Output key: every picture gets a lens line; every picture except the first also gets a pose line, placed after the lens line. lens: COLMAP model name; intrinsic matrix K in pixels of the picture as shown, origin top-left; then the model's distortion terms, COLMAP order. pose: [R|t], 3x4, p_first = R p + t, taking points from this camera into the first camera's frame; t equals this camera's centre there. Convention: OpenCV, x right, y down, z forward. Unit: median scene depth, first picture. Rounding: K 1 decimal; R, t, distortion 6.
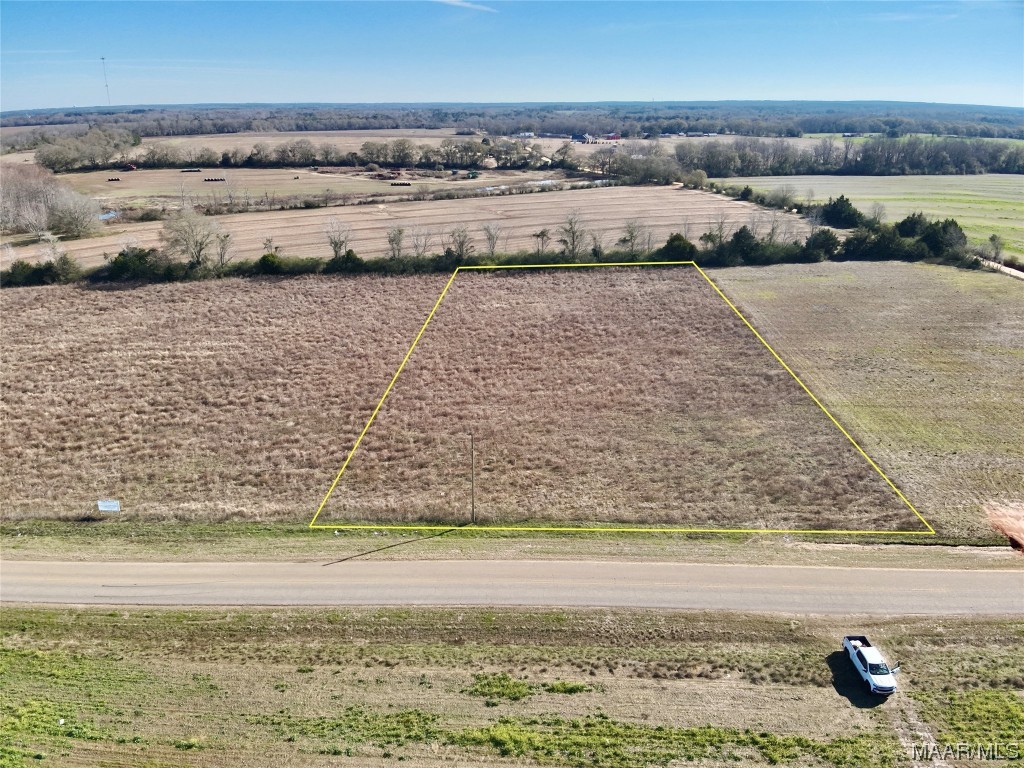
lens RADIAL K [[735.2, 0, 505.2], [0, 735.2, 399.8], [0, 0, 1]] dist [0.128067, -0.232116]
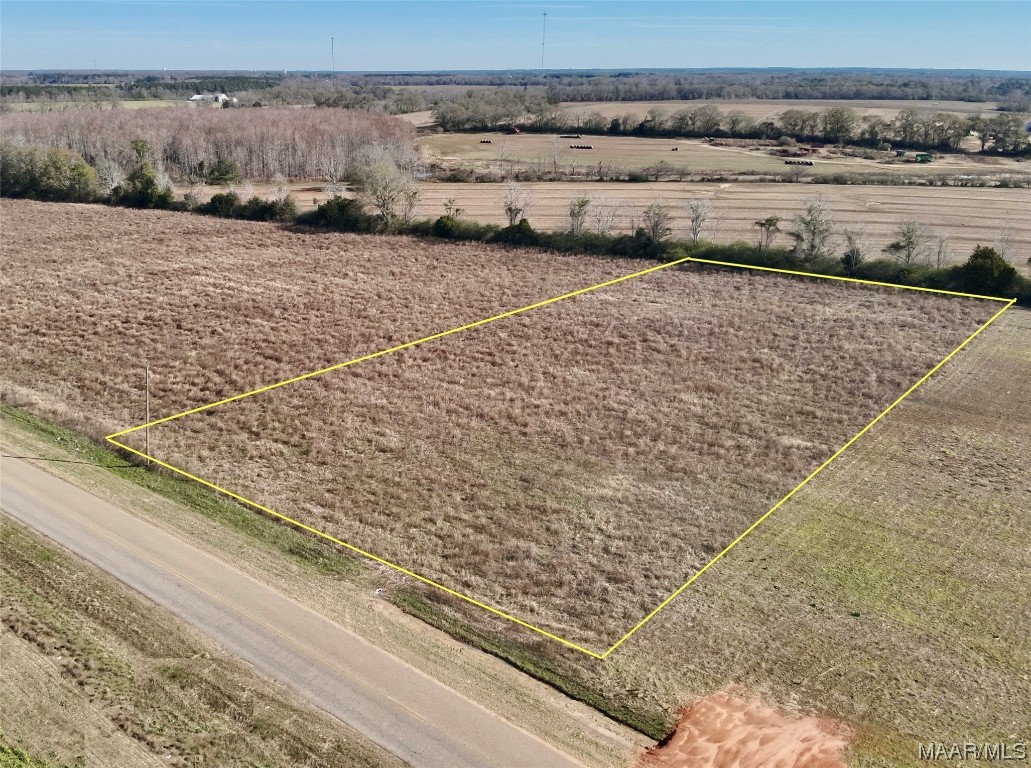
lens RADIAL K [[892.9, 0, 420.4], [0, 892.9, 383.1], [0, 0, 1]] dist [0.105505, -0.190044]
pose [[0.774167, 0.209233, -0.597400, 0.301655], [-0.235210, 0.971300, 0.035382, -0.020415], [0.587658, 0.113123, 0.801162, 0.091942]]
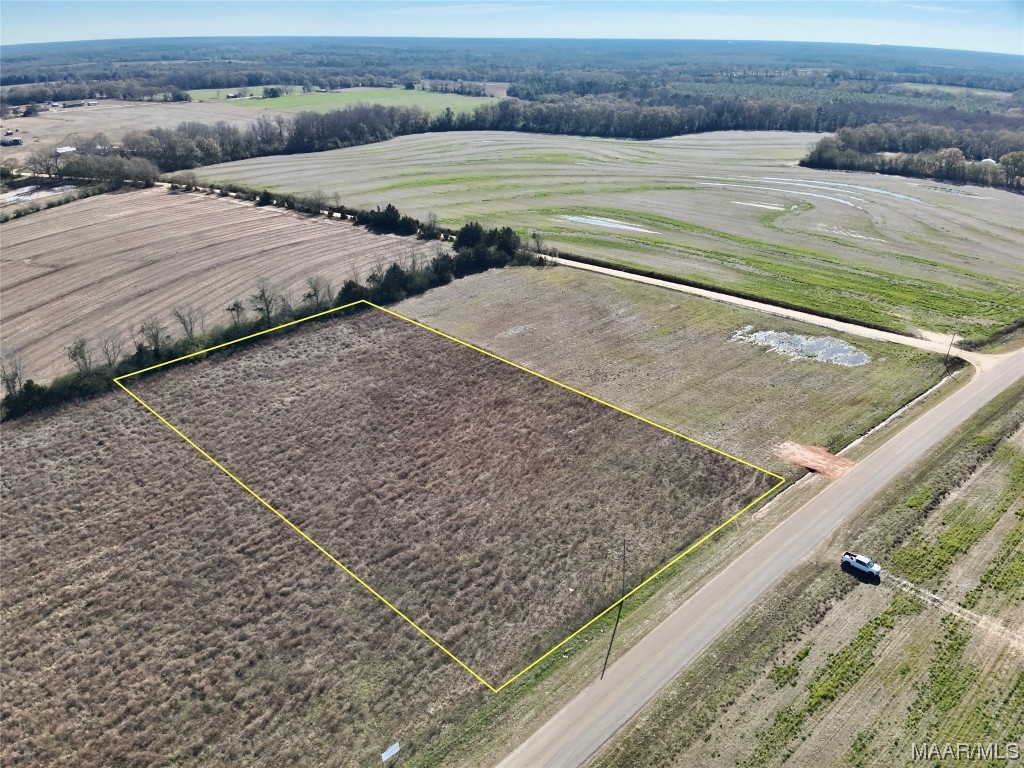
lens RADIAL K [[735.2, 0, 505.2], [0, 735.2, 399.8], [0, 0, 1]] dist [0.128067, -0.232116]
pose [[0.692151, -0.307293, 0.653069, -0.322772], [0.257688, 0.950414, 0.174097, -0.157456], [-0.674184, 0.047787, 0.737016, 0.034923]]
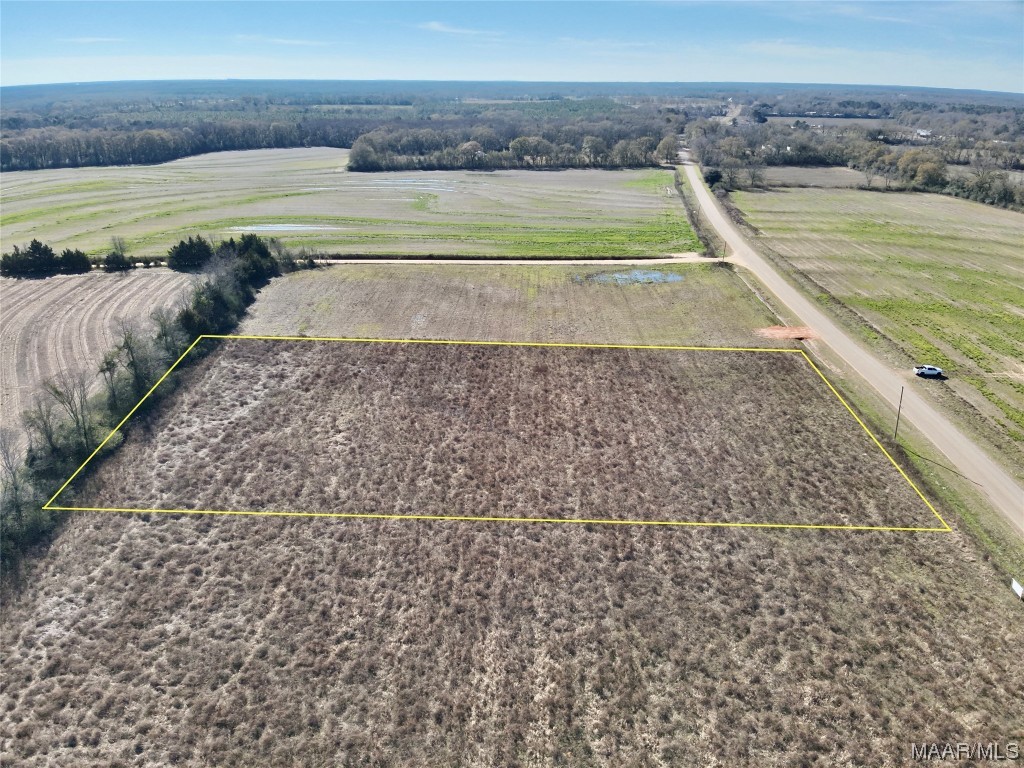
lens RADIAL K [[735.2, 0, 505.2], [0, 735.2, 399.8], [0, 0, 1]] dist [0.128067, -0.232116]
pose [[-0.002198, -0.390273, 0.920696, -0.484785], [0.366500, 0.856320, 0.363860, -0.260869], [-0.930416, 0.338235, 0.141152, 0.492749]]
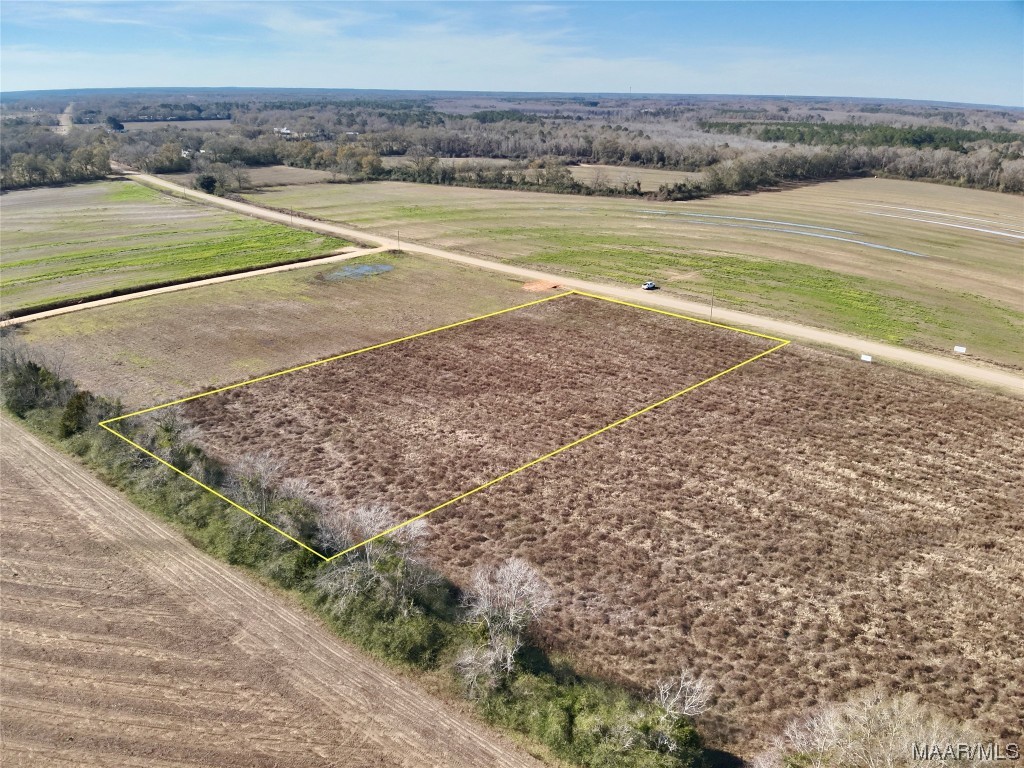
lens RADIAL K [[735.2, 0, 505.2], [0, 735.2, 399.8], [0, 0, 1]] dist [0.128067, -0.232116]
pose [[-0.767027, -0.252377, 0.589895, -0.351612], [0.228173, 0.751995, 0.618417, -0.445466], [-0.599672, 0.608941, -0.519215, 0.942248]]
